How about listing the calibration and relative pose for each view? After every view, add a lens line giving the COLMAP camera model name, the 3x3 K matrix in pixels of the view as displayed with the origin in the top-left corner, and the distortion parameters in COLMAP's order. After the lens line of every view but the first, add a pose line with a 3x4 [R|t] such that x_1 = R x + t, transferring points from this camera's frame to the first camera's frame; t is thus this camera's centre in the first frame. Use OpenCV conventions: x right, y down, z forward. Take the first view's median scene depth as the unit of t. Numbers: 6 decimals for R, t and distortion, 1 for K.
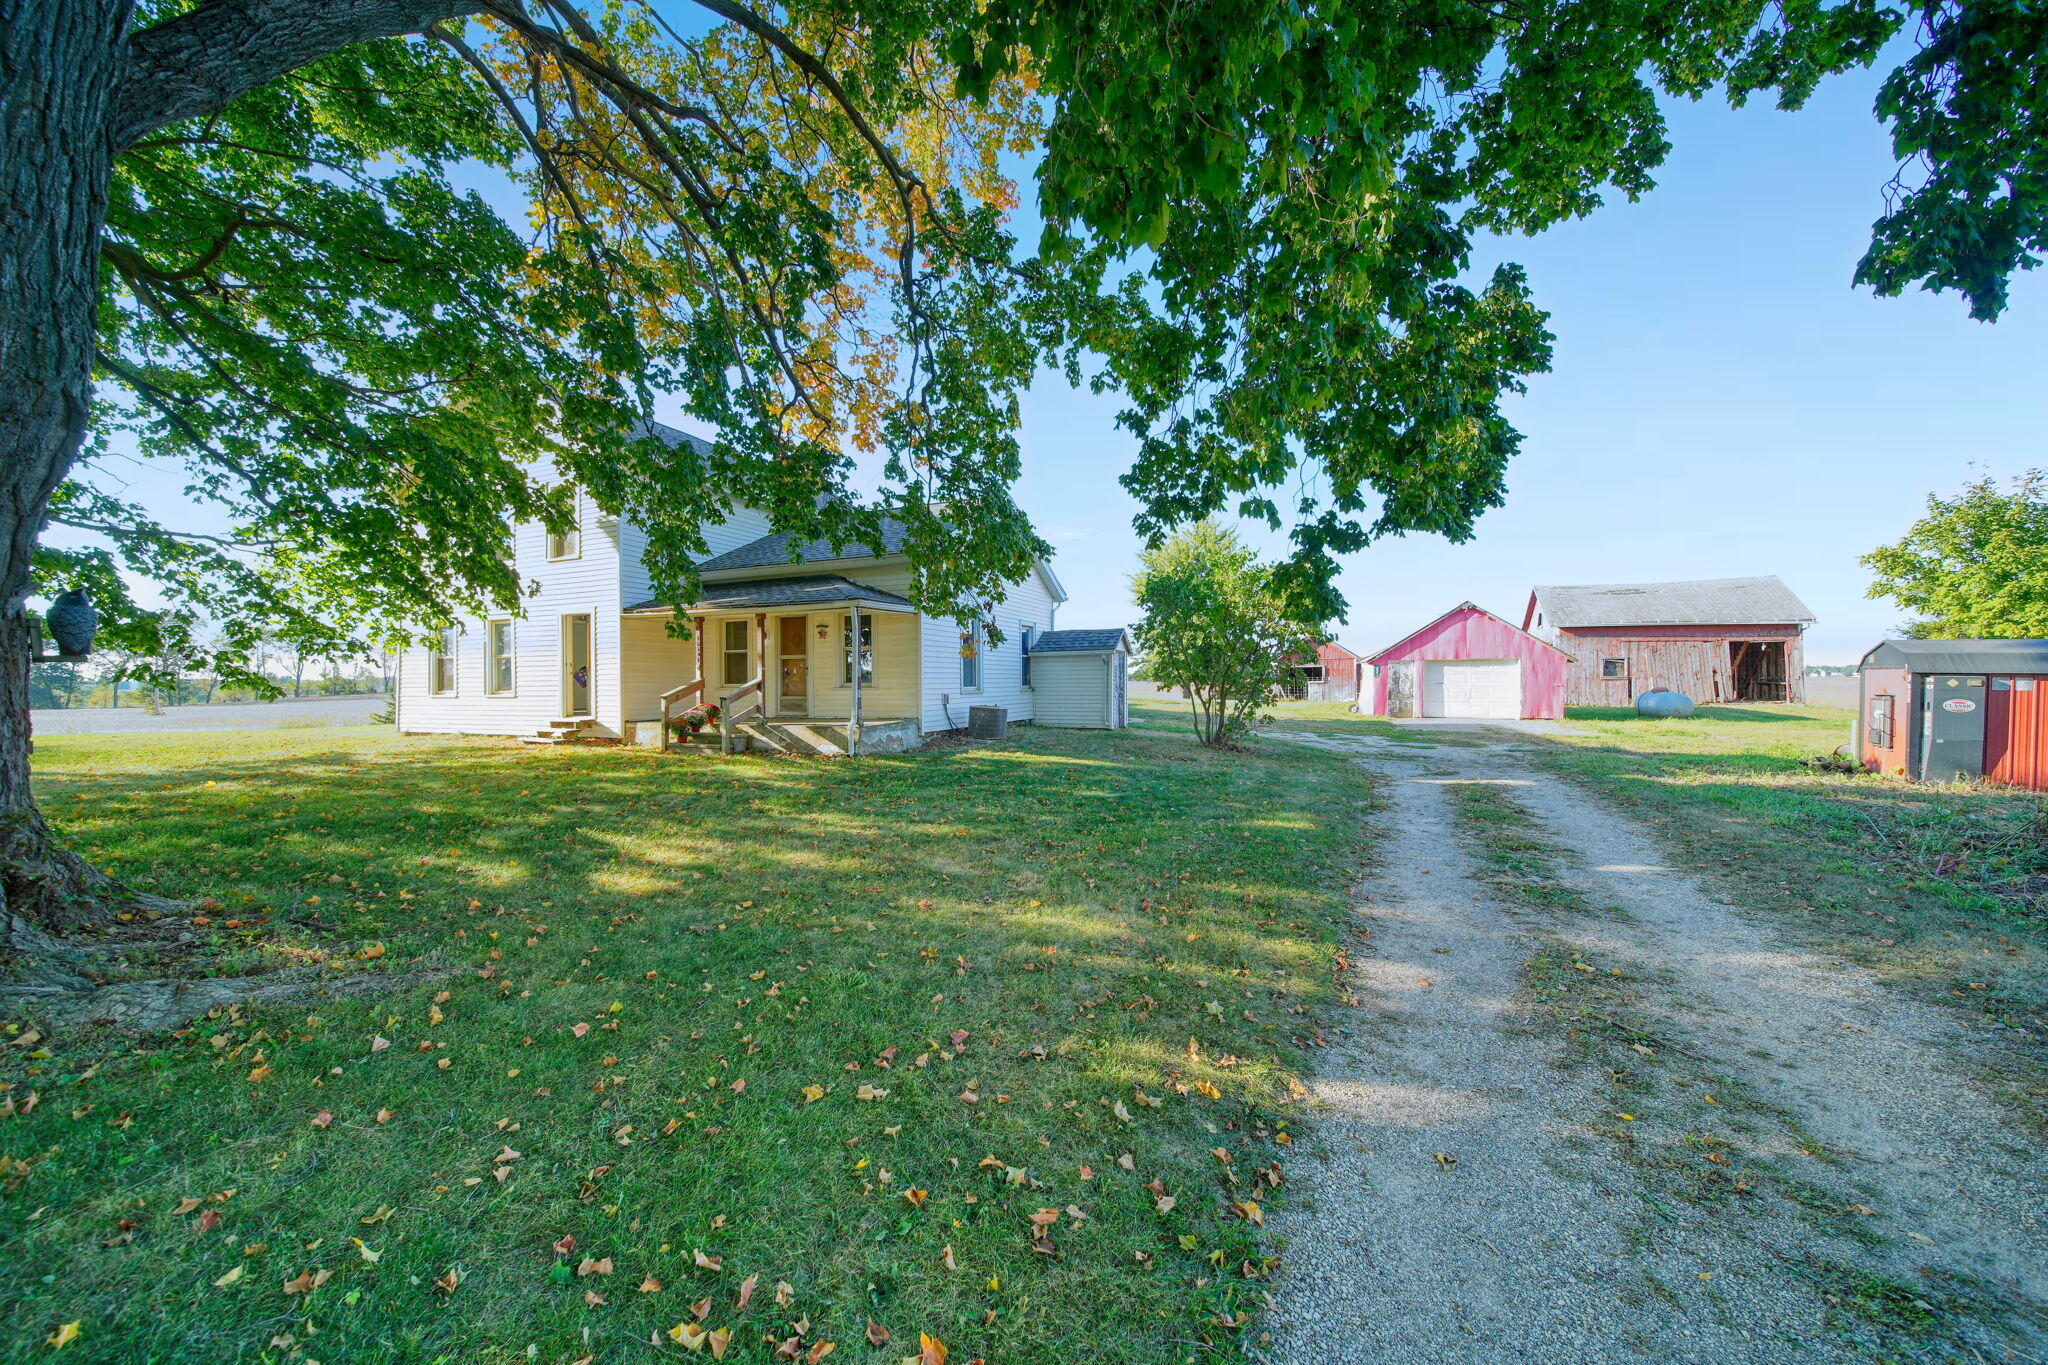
lens RADIAL K [[725.5, 0, 1017.0], [0, 725.5, 691.1], [0, 0, 1]] dist [-0.001011, -0.001099]
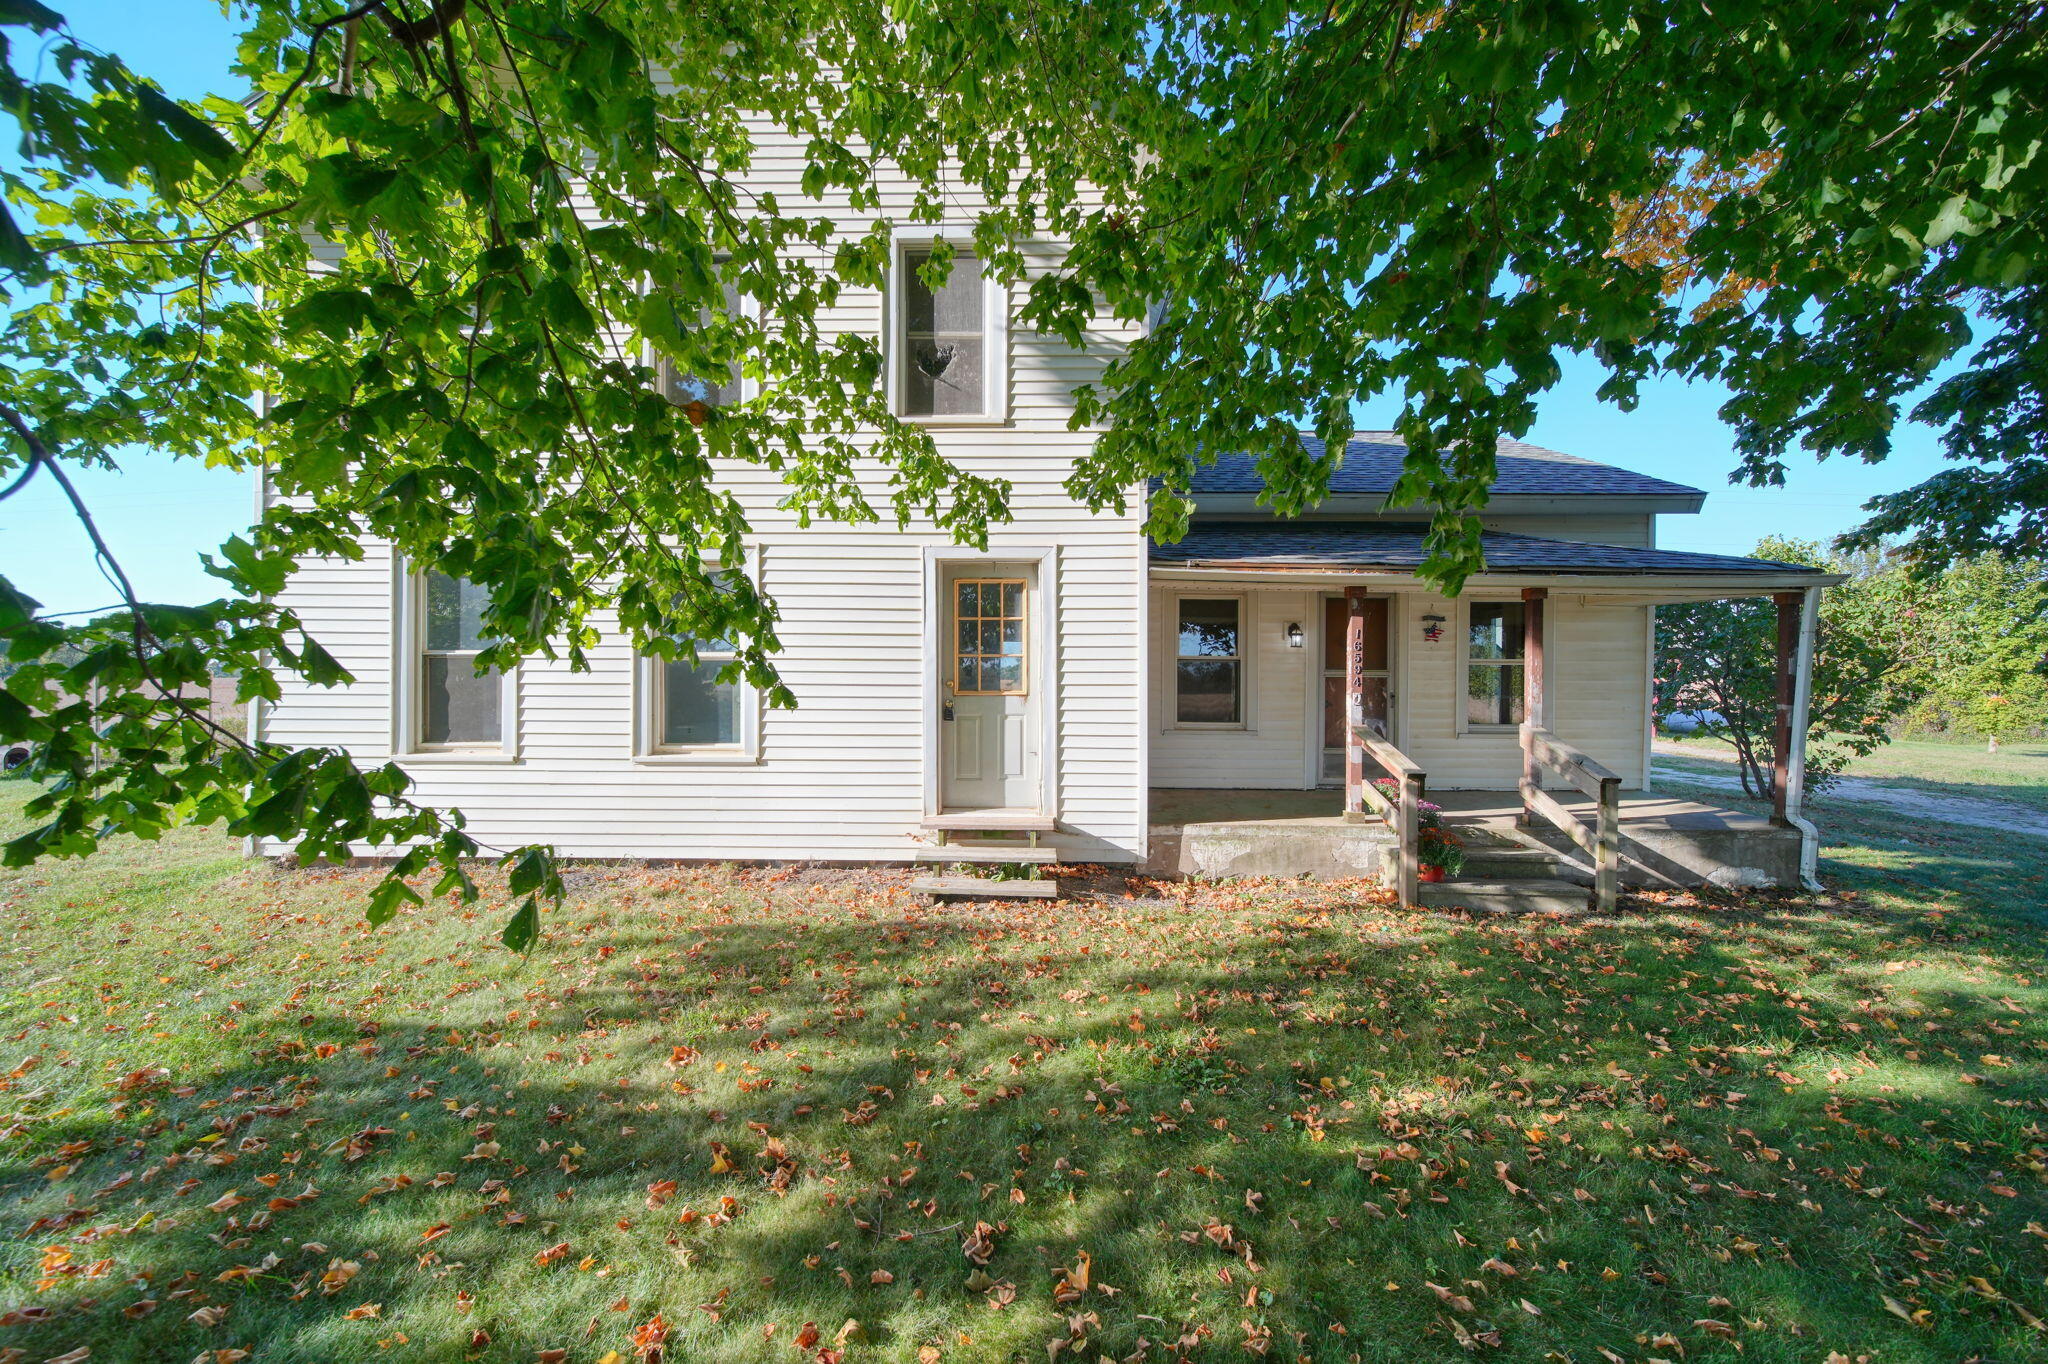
lens RADIAL K [[725.5, 0, 1026.2], [0, 725.5, 682.8], [0, 0, 1]] dist [-0.001011, -0.001099]
pose [[0.923107, 0.010646, 0.384396, -0.780443], [-0.005988, 0.999893, -0.013313, -0.033854], [-0.384497, 0.009988, 0.923072, 0.641135]]
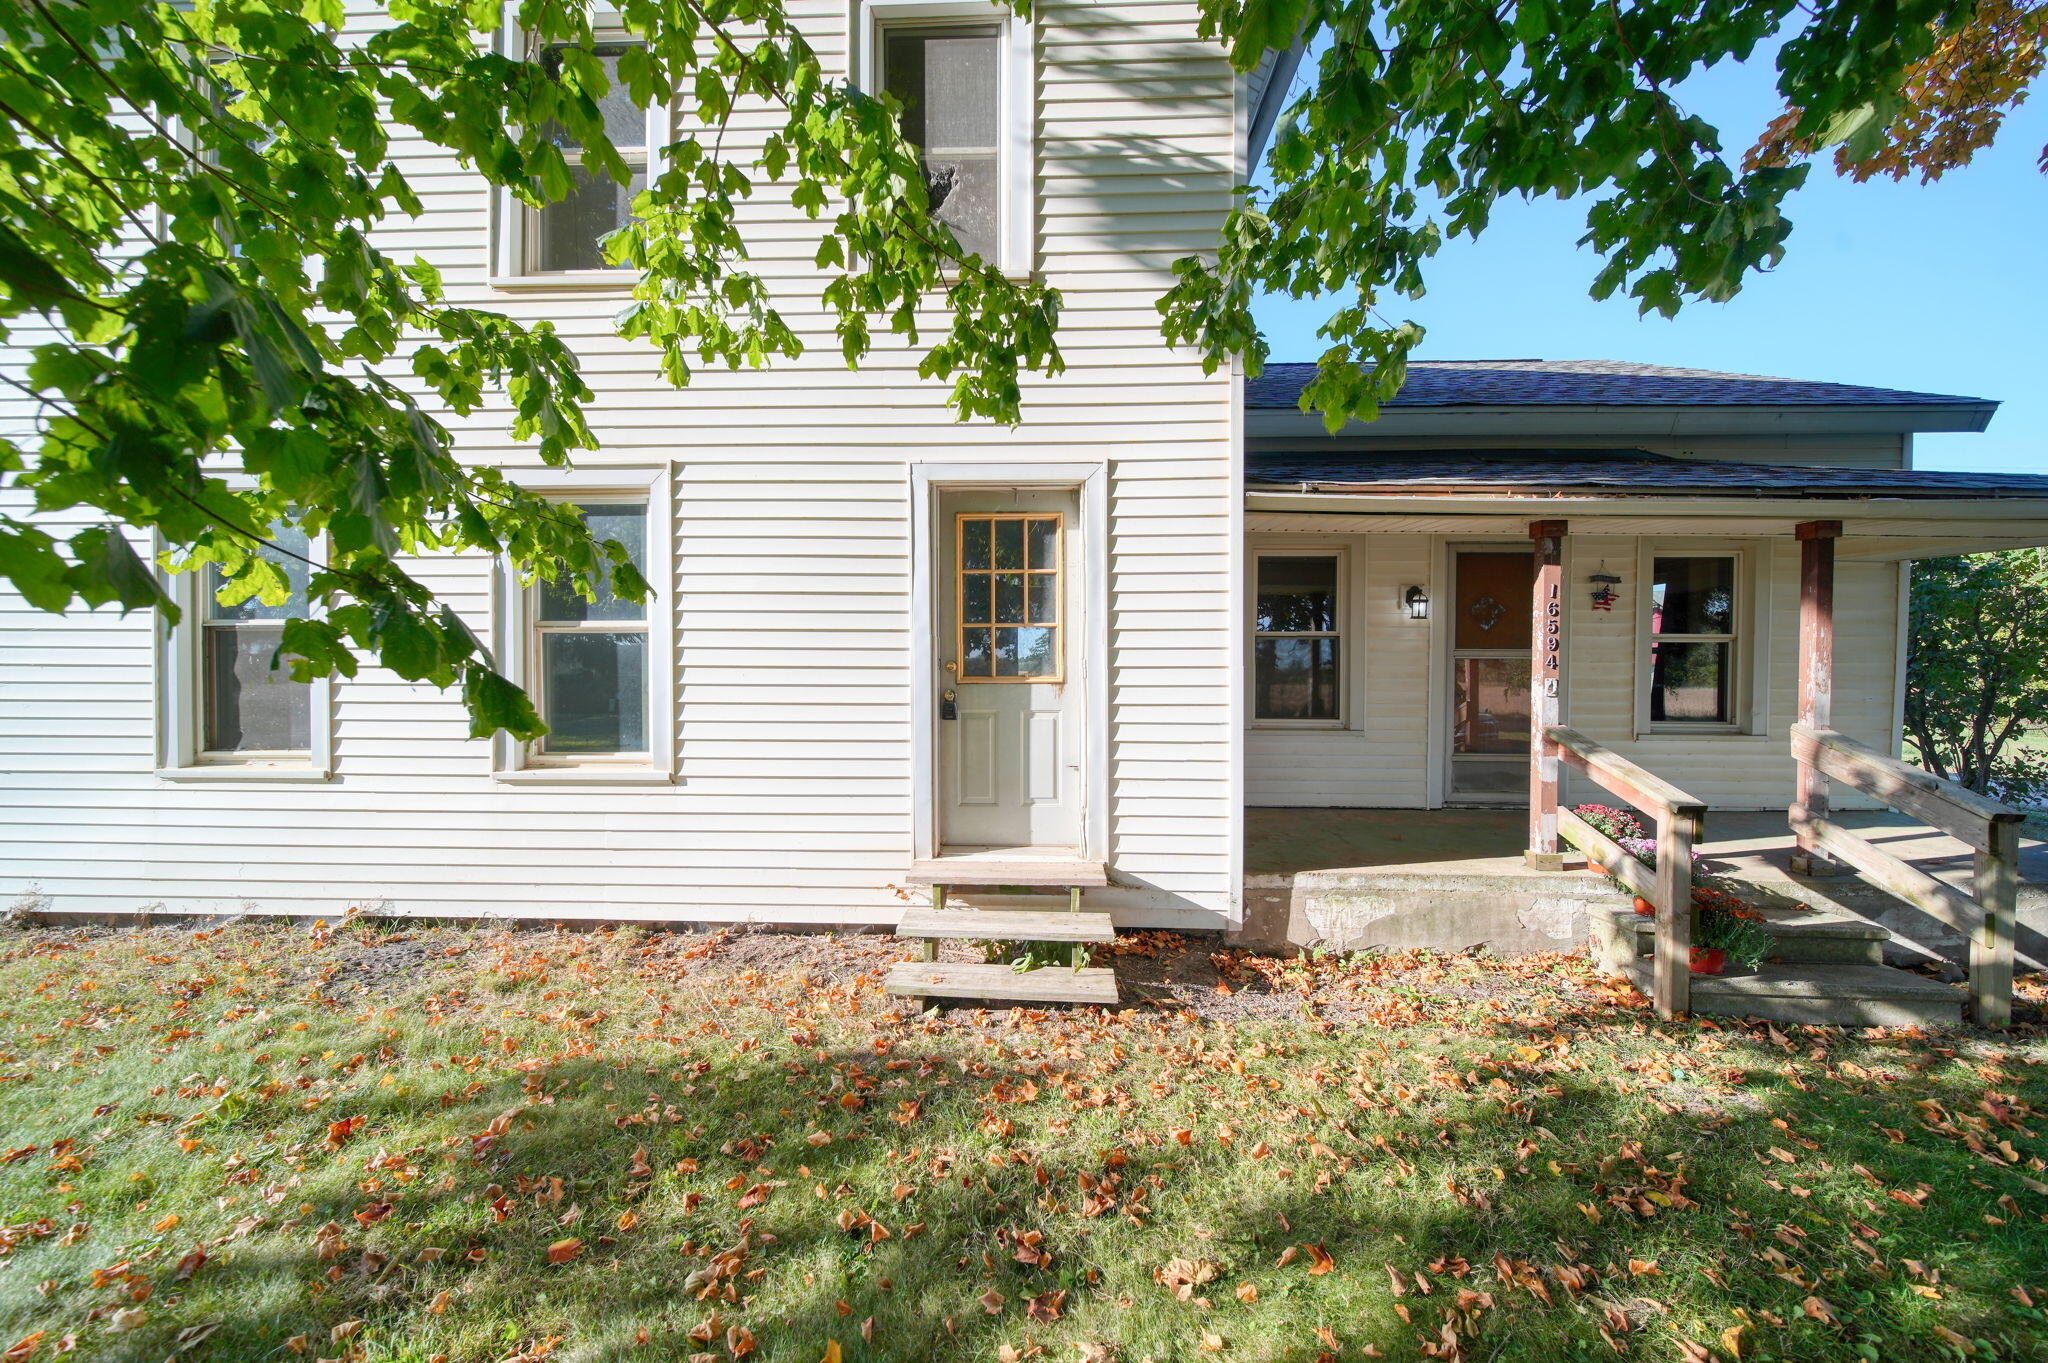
lens RADIAL K [[725.5, 0, 1025.5], [0, 725.5, 680.3], [0, 0, 1]] dist [-0.001011, -0.001099]
pose [[0.930422, 0.006069, 0.366439, -0.736154], [-0.004840, 0.999979, -0.004274, -0.031749], [-0.366457, 0.002203, 0.930432, 0.771394]]
